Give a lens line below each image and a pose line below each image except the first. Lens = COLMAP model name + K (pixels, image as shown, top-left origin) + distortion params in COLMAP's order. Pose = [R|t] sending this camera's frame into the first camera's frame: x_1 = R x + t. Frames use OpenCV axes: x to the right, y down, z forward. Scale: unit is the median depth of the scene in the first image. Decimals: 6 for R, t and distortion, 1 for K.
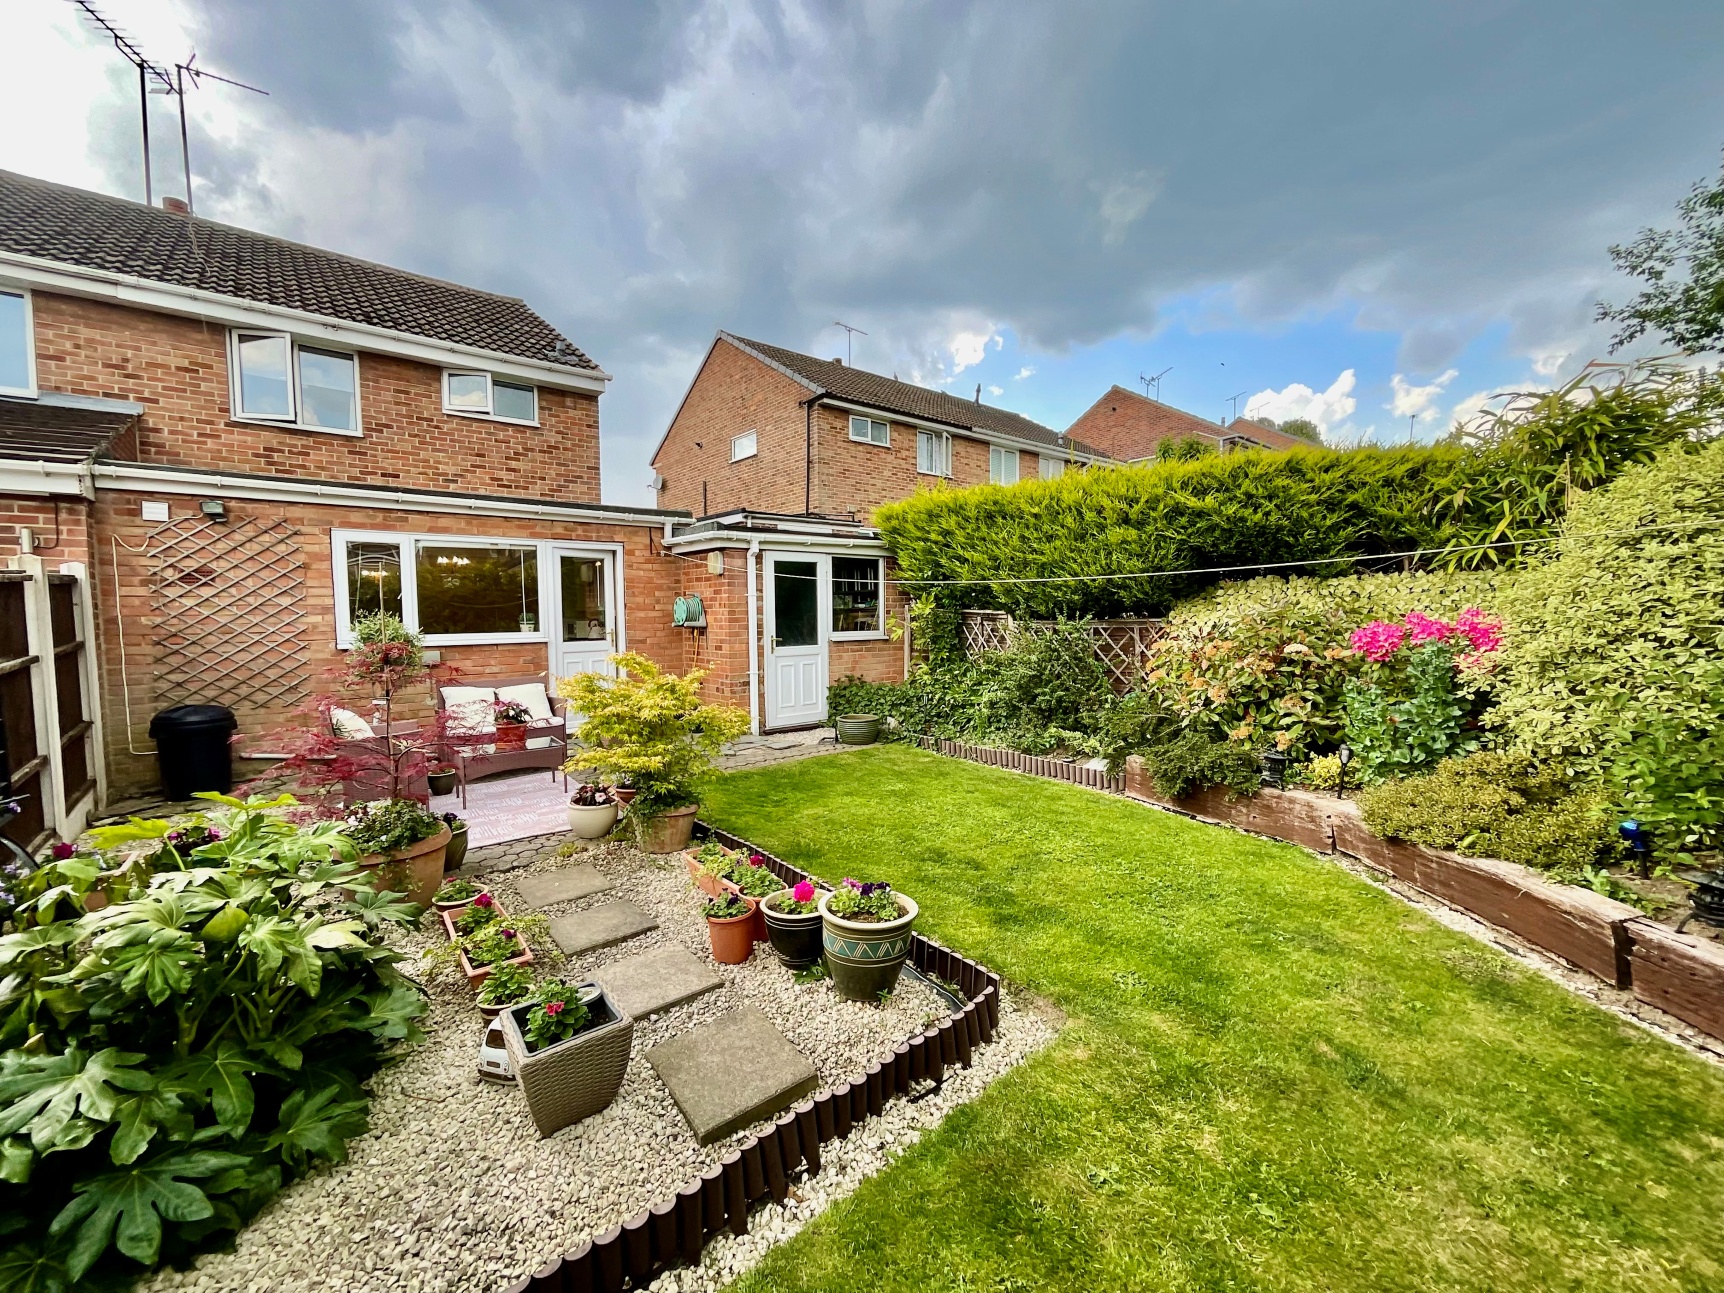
lens RADIAL K [[706.0, 0, 867.7], [0, 706.0, 647.5], [0, 0, 1]] dist [-0.007833, 0.000654]
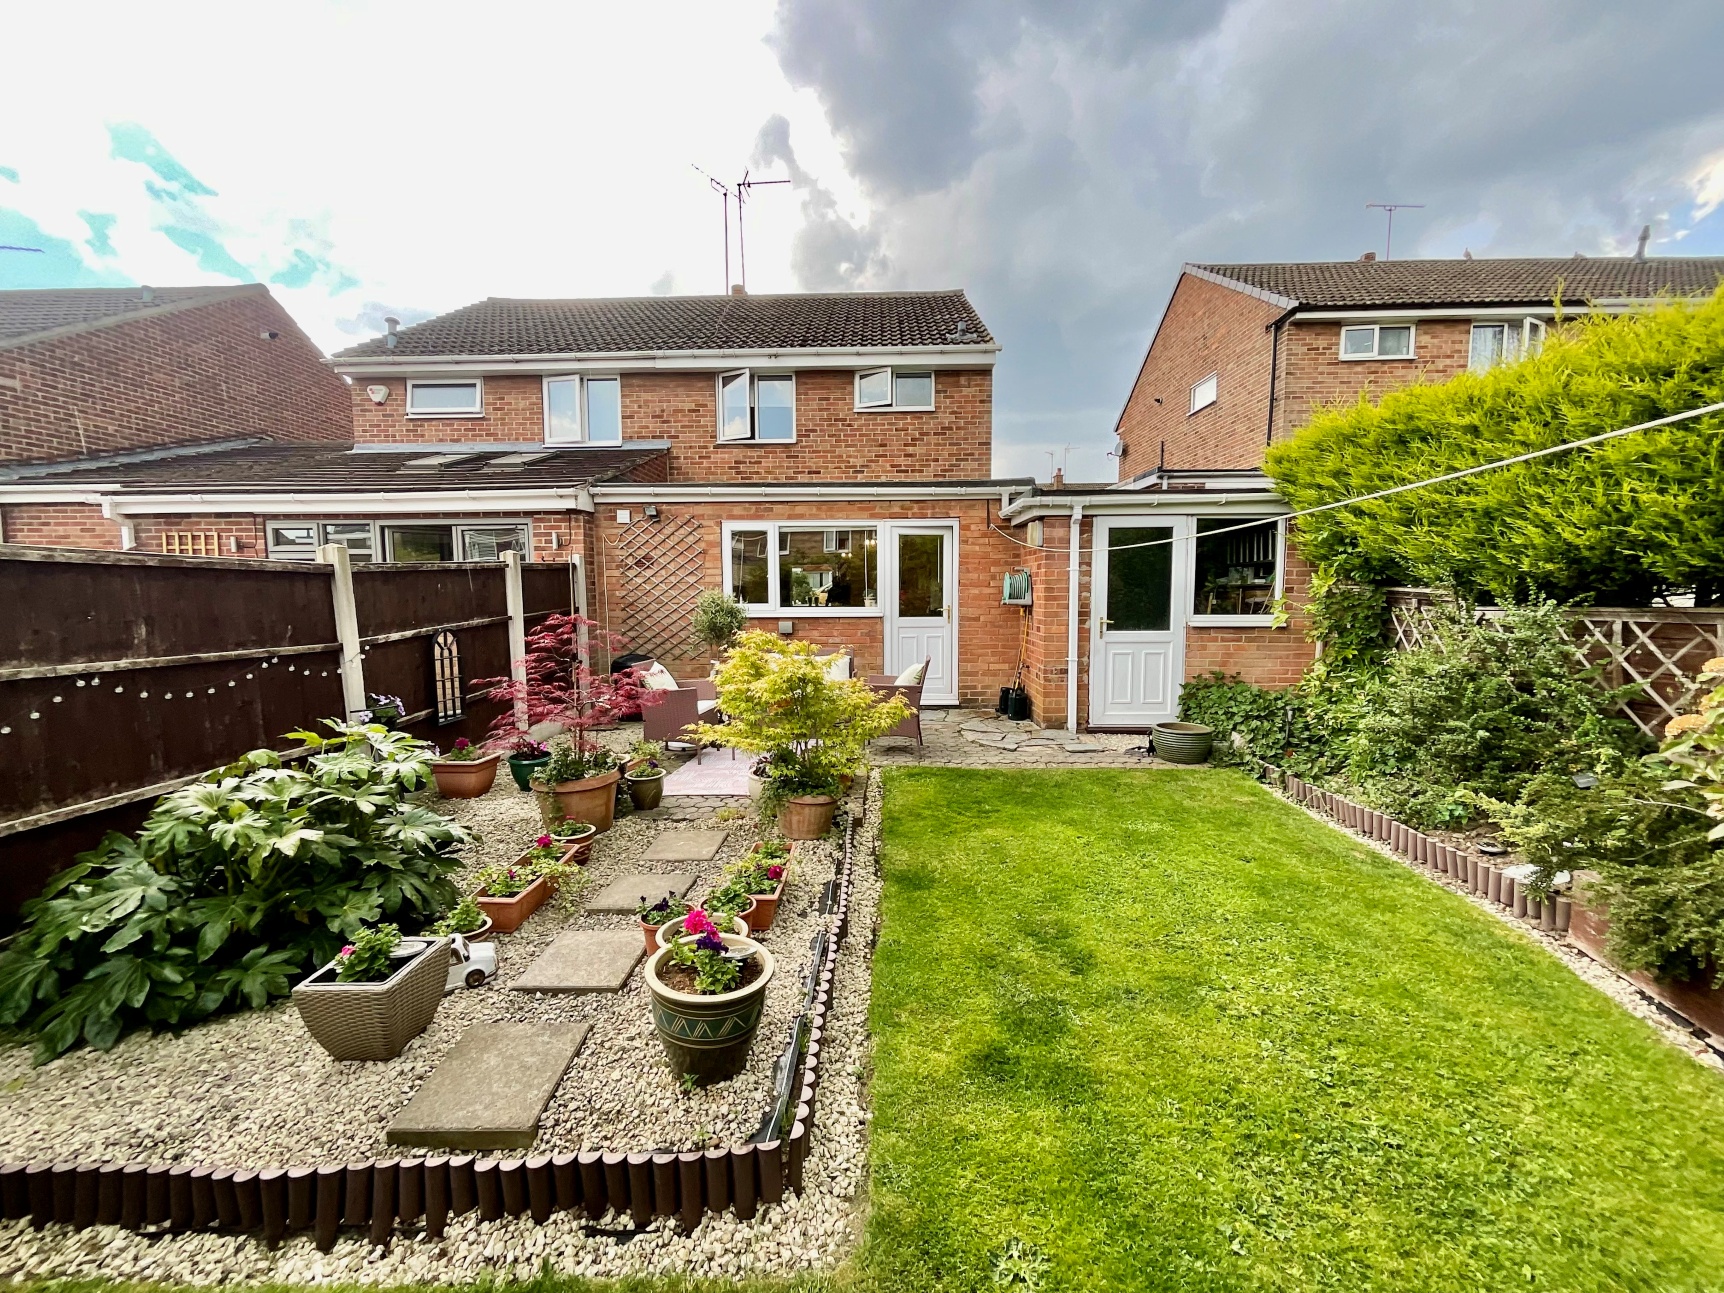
lens RADIAL K [[706.0, 0, 867.7], [0, 706.0, 647.5], [0, 0, 1]] dist [-0.007833, 0.000654]
pose [[0.743262, 0.059710, -0.666331, 0.224088], [-0.036049, 0.998137, 0.049232, -0.012405], [0.668029, -0.012572, 0.744029, 0.187210]]
